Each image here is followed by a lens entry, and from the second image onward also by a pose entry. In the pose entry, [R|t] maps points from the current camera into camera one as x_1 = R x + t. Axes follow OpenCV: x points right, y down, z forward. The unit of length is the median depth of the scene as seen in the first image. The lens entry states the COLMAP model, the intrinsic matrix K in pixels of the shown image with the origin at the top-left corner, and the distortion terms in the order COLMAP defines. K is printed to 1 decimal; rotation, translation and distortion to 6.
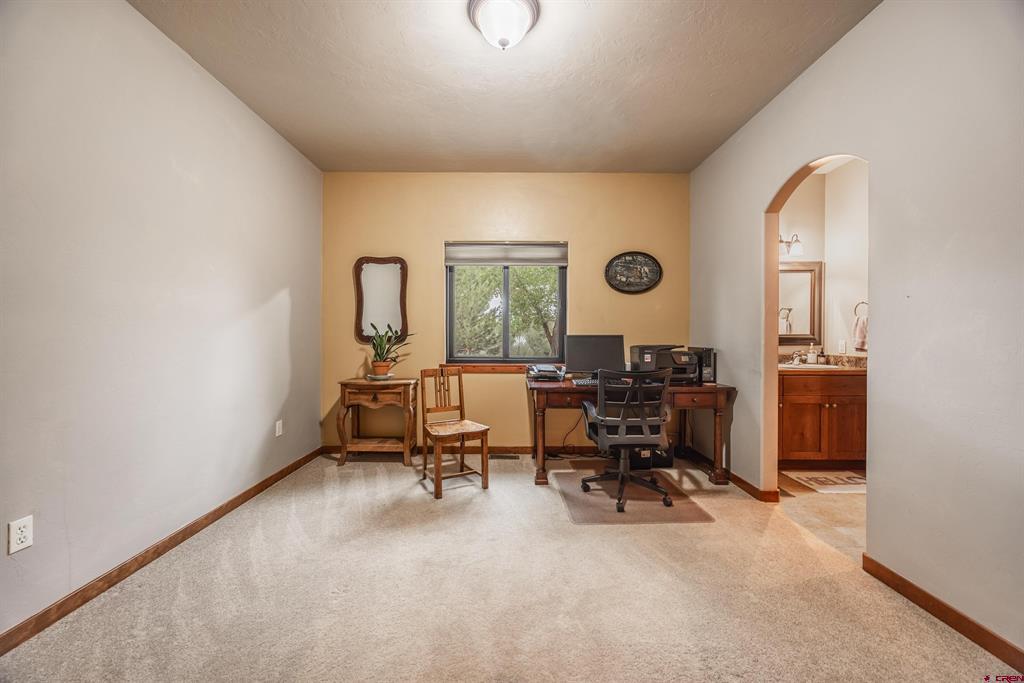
lens RADIAL K [[390.4, 0, 509.7], [0, 390.4, 340.9], [0, 0, 1]] dist [-0.002764, -0.000292]
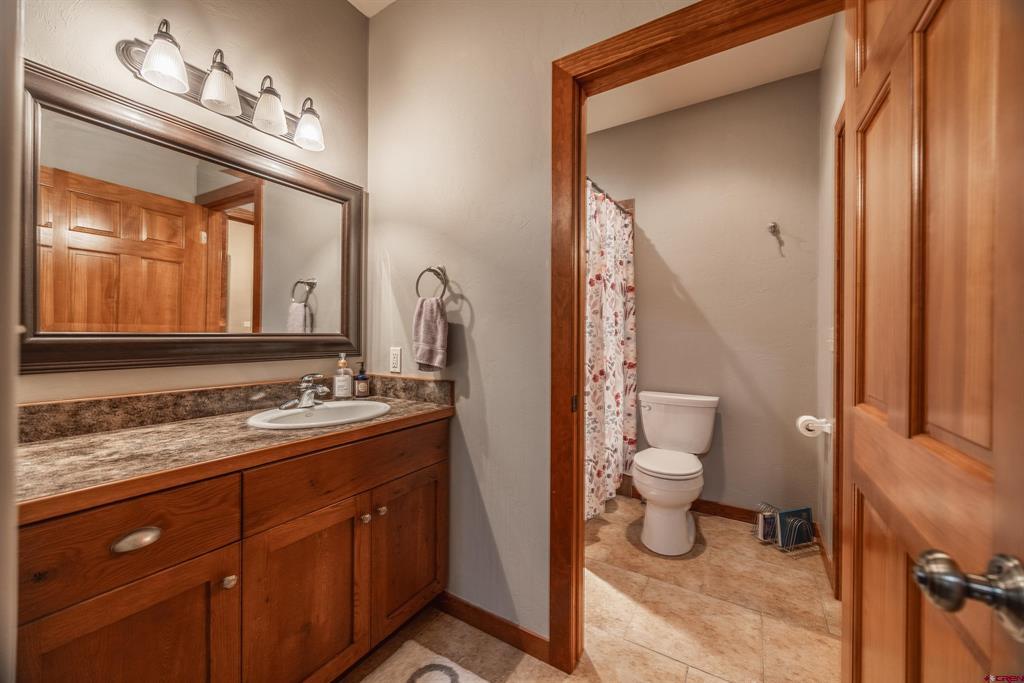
lens RADIAL K [[390.4, 0, 510.3], [0, 390.4, 340.0], [0, 0, 1]] dist [-0.002764, -0.000292]
pose [[0.529679, 0.002474, 0.848194, 0.489613], [-0.000396, 0.999996, -0.002670, -0.008471], [-0.848198, 0.001078, 0.529678, 0.588154]]
